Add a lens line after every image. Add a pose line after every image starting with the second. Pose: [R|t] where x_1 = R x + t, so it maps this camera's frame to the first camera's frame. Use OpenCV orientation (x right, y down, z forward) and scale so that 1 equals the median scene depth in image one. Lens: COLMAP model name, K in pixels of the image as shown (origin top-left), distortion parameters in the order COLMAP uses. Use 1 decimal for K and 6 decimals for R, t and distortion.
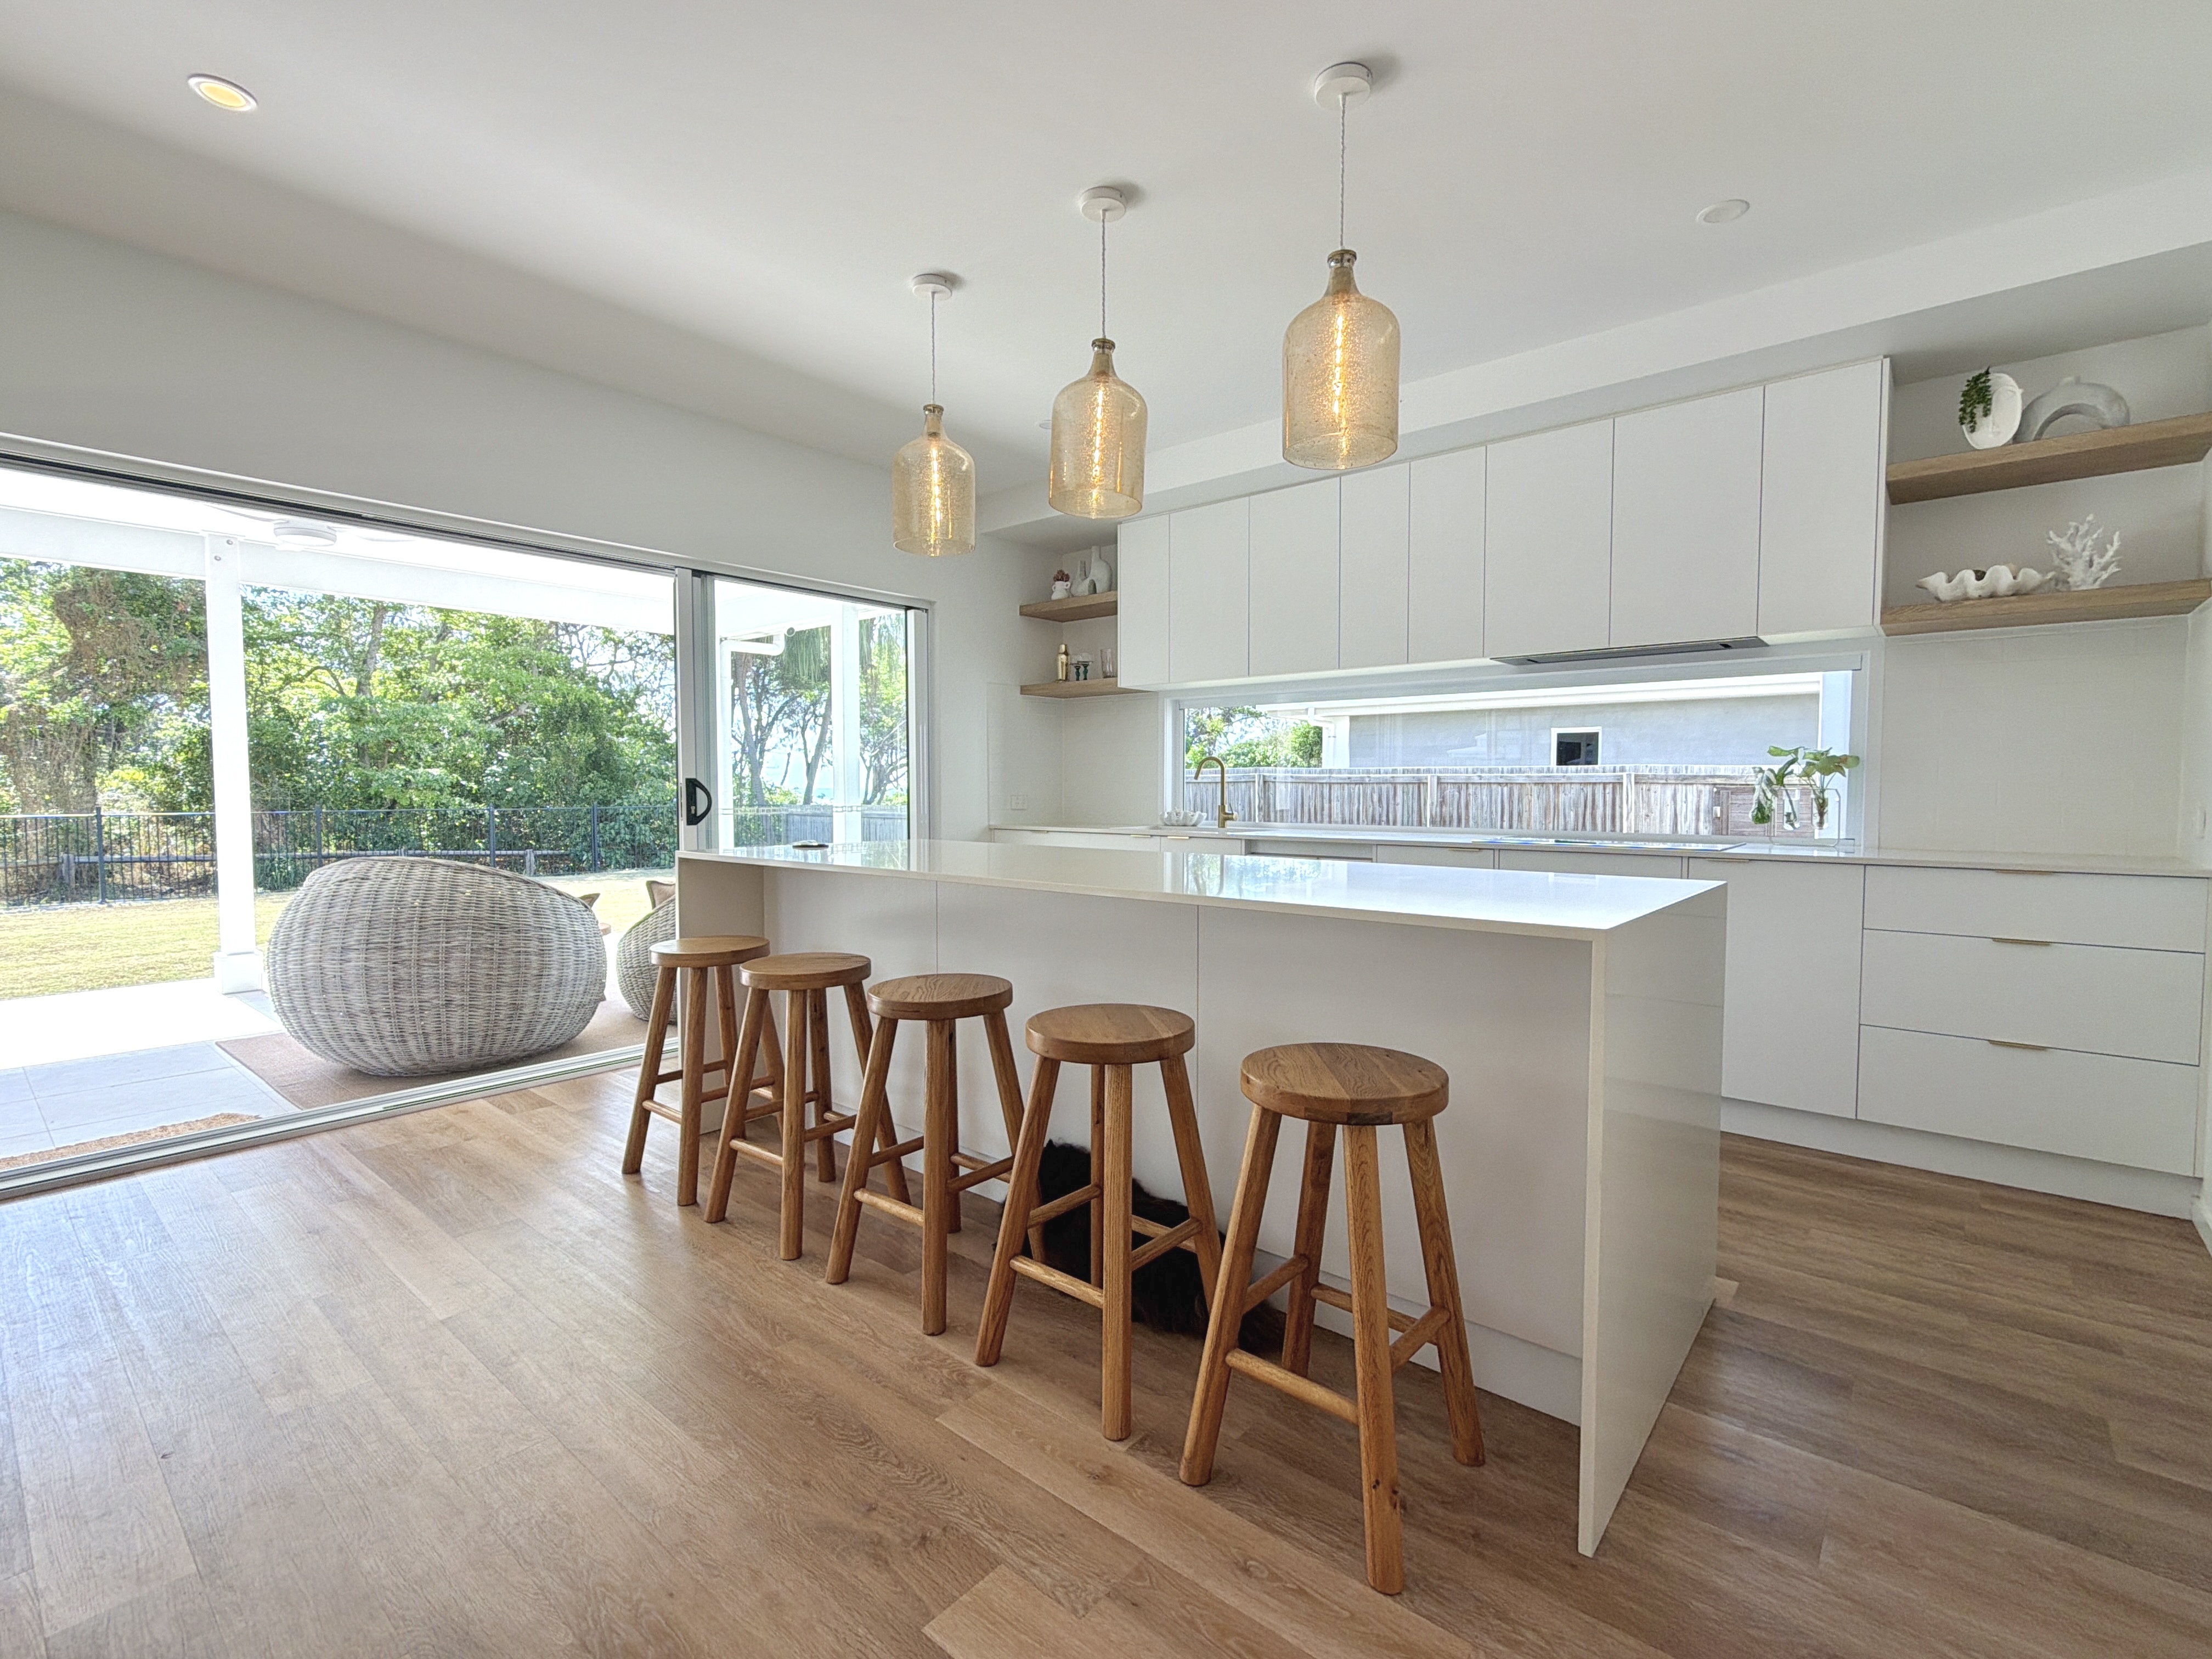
lens RADIAL K [[1015.3, 0, 1115.1], [0, 1015.3, 834.7], [0, 0, 1]] dist [-0.000165, -0.000539]
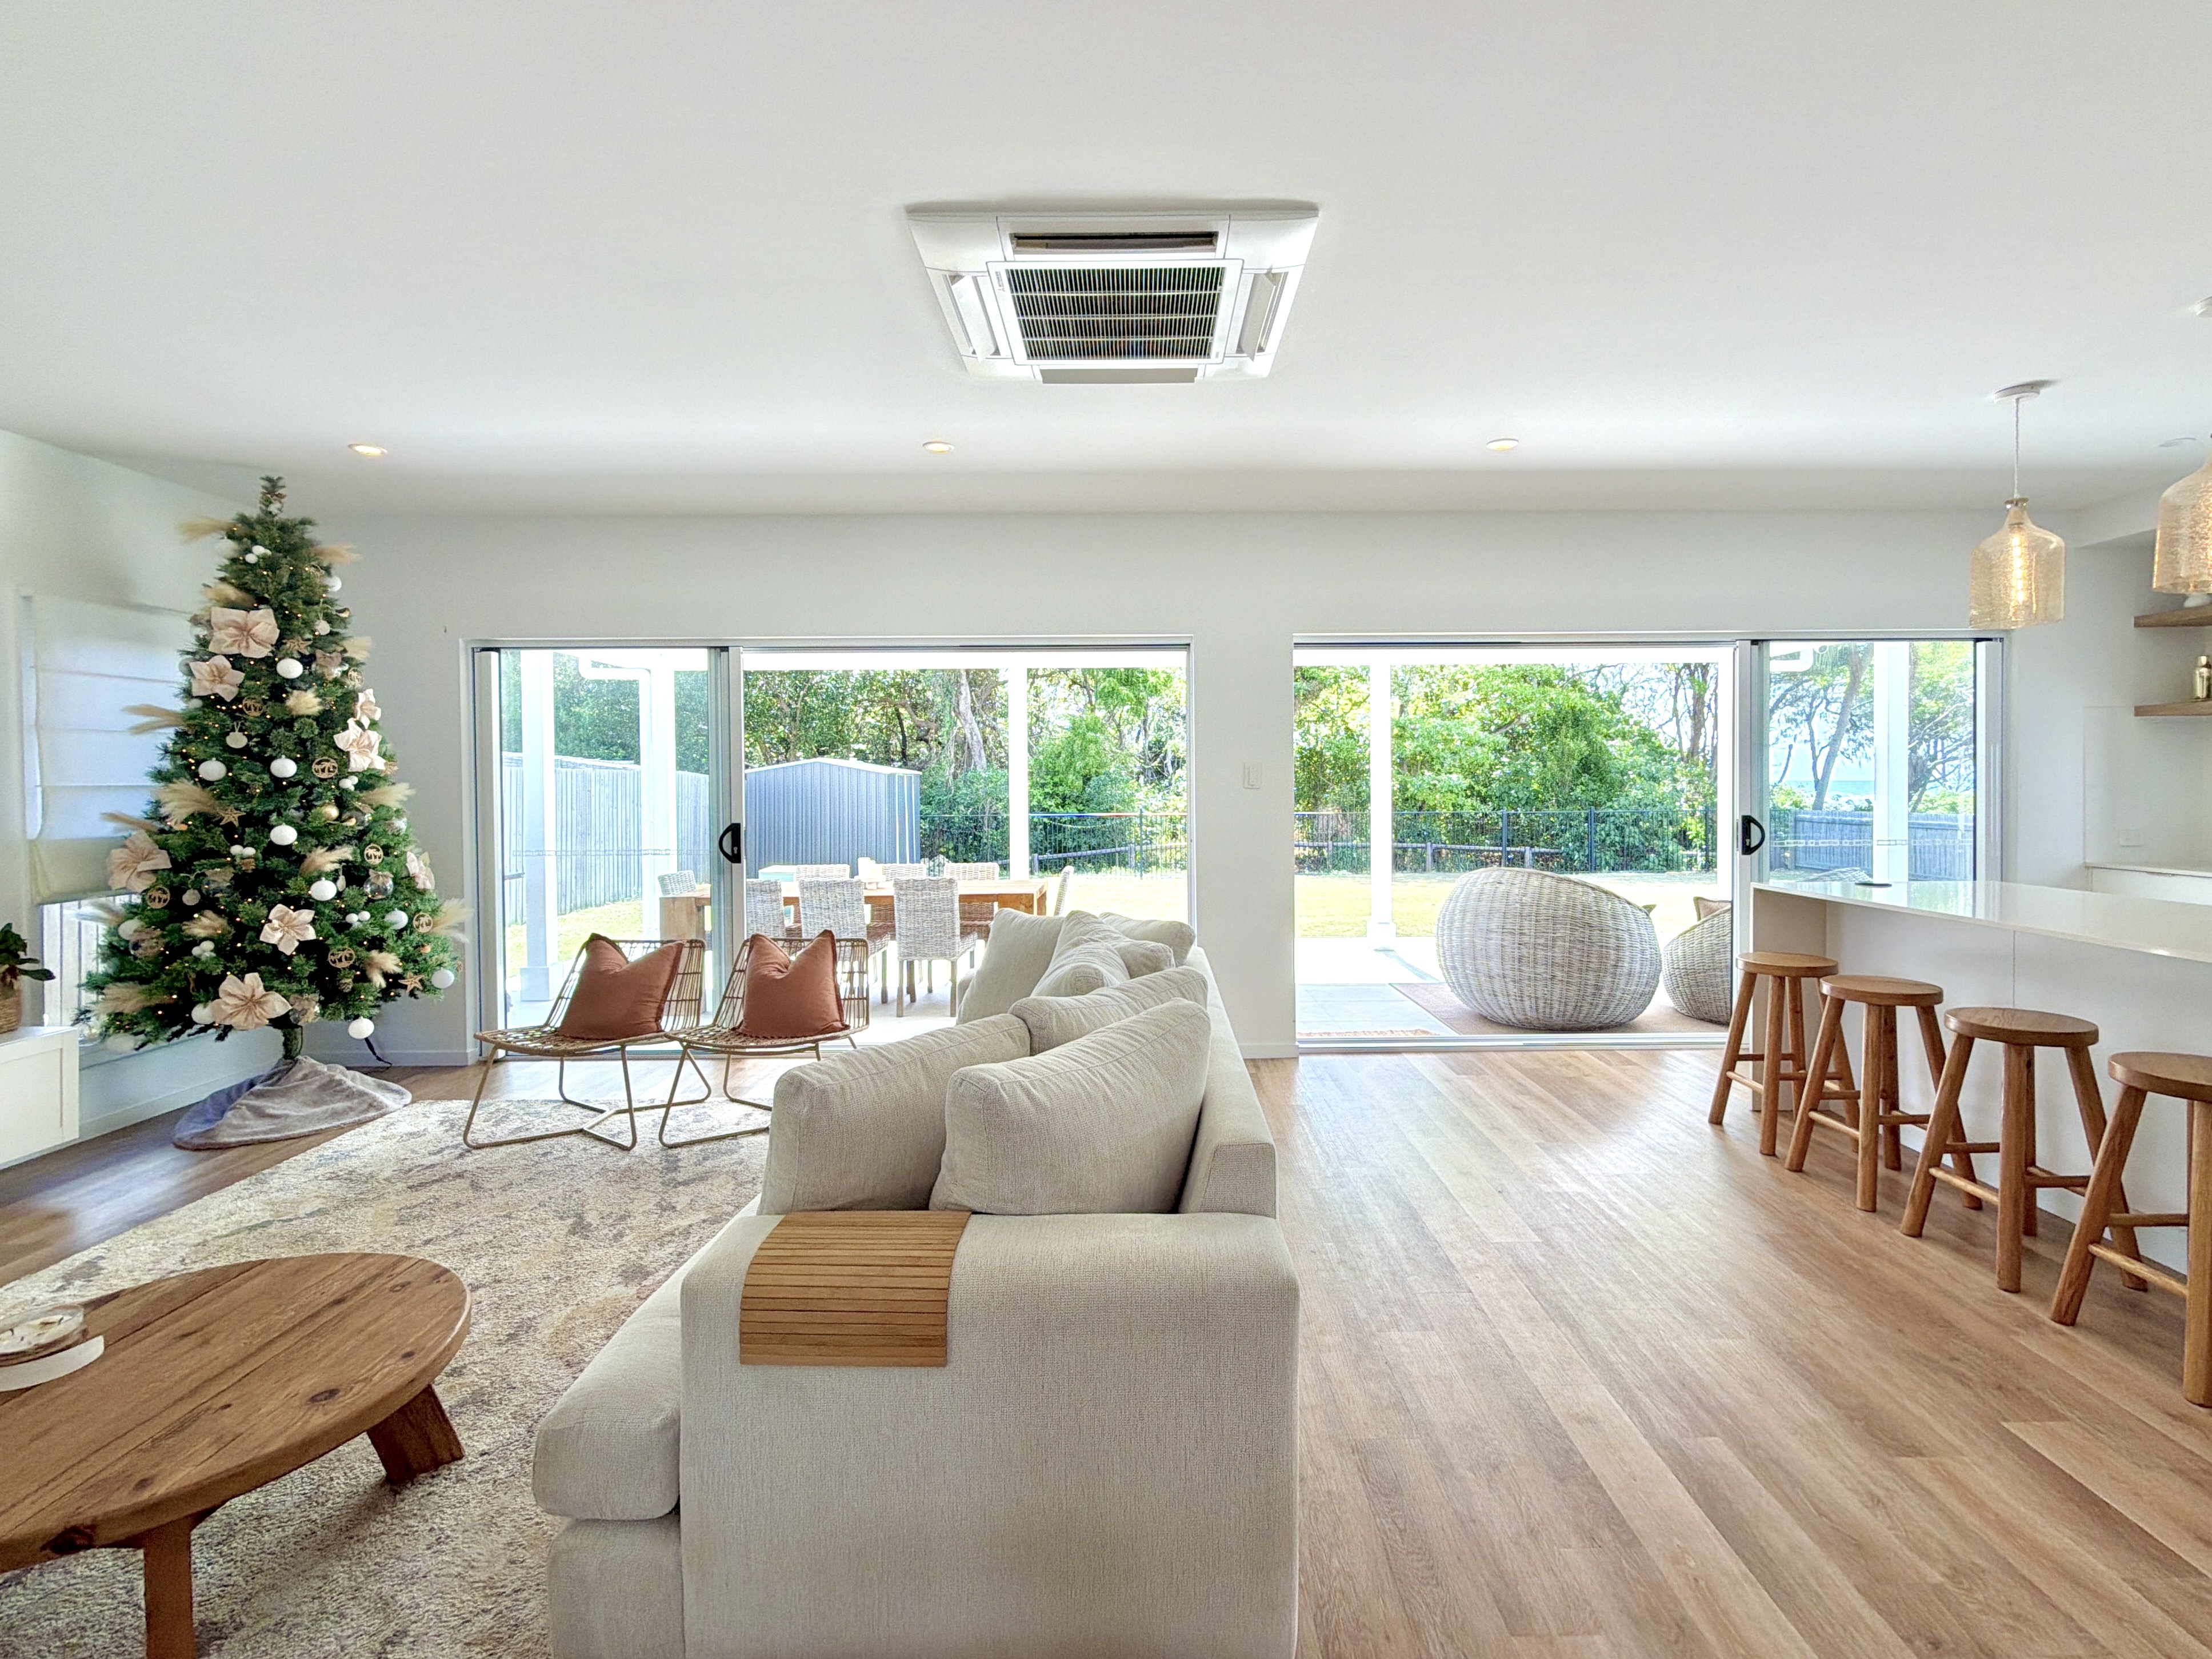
lens RADIAL K [[1060.9, 0, 1115.4], [0, 1060.9, 797.4], [0, 0, 1]] dist [-0.002332, -0.000799]
pose [[0.642572, 0.005898, -0.766202, 0.078183], [-0.029402, 0.999424, -0.016965, -0.046866], [0.765661, 0.033429, 0.642375, -0.497057]]
